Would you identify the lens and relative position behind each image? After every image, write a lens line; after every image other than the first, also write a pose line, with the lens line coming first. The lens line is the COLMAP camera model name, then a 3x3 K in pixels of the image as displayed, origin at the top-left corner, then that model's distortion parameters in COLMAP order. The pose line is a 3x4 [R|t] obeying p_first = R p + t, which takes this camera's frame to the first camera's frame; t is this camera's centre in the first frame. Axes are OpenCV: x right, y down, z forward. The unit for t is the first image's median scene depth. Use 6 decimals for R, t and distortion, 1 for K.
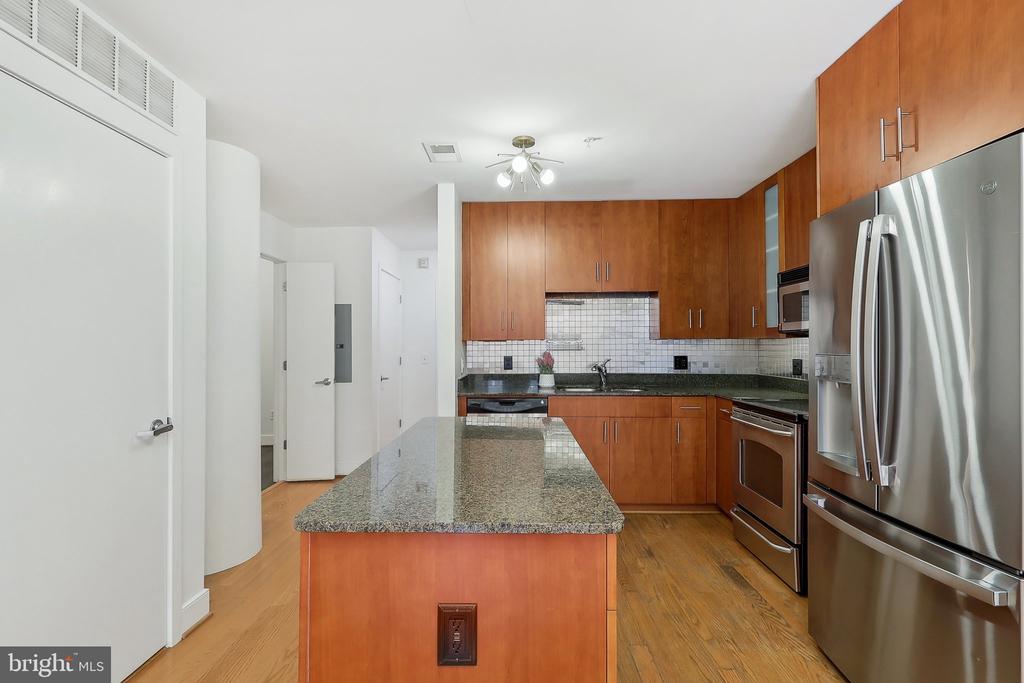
lens RADIAL K [[494.7, 0, 506.3], [0, 494.7, 342.5], [0, 0, 1]] dist [0.000150, -0.000082]
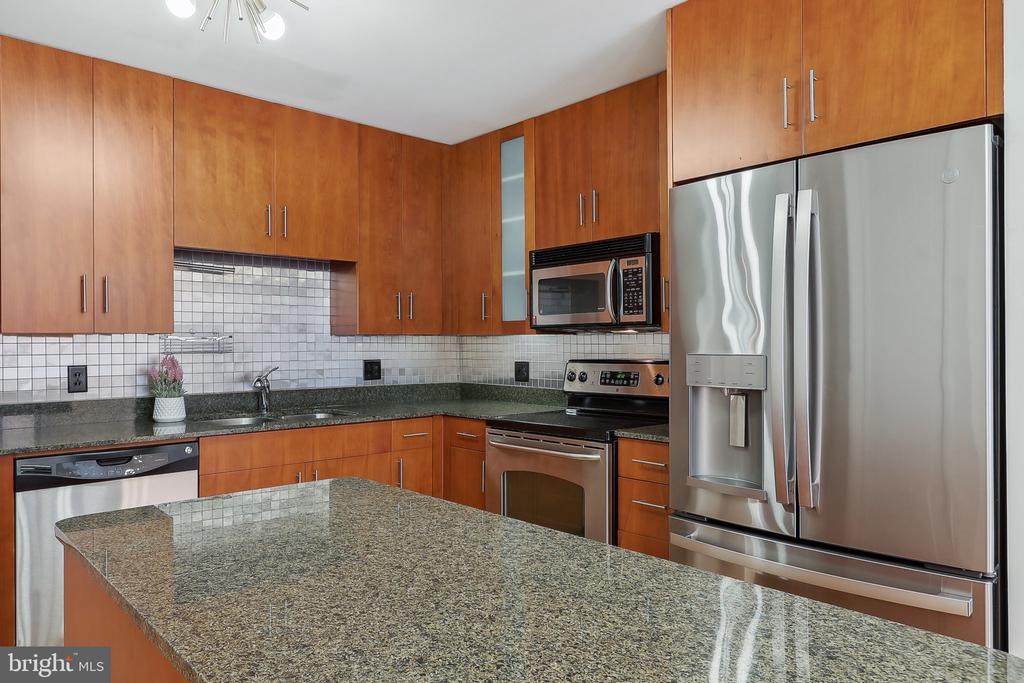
lens RADIAL K [[674.1, 0, 512.0], [0, 674.1, 341.5], [0, 0, 1]] dist [0.001638, 0.001738]
pose [[0.715999, 0.003432, 0.698092, -0.164056], [-0.002776, 0.999994, -0.002070, 0.003226], [-0.698095, -0.000456, 0.716005, 0.206069]]
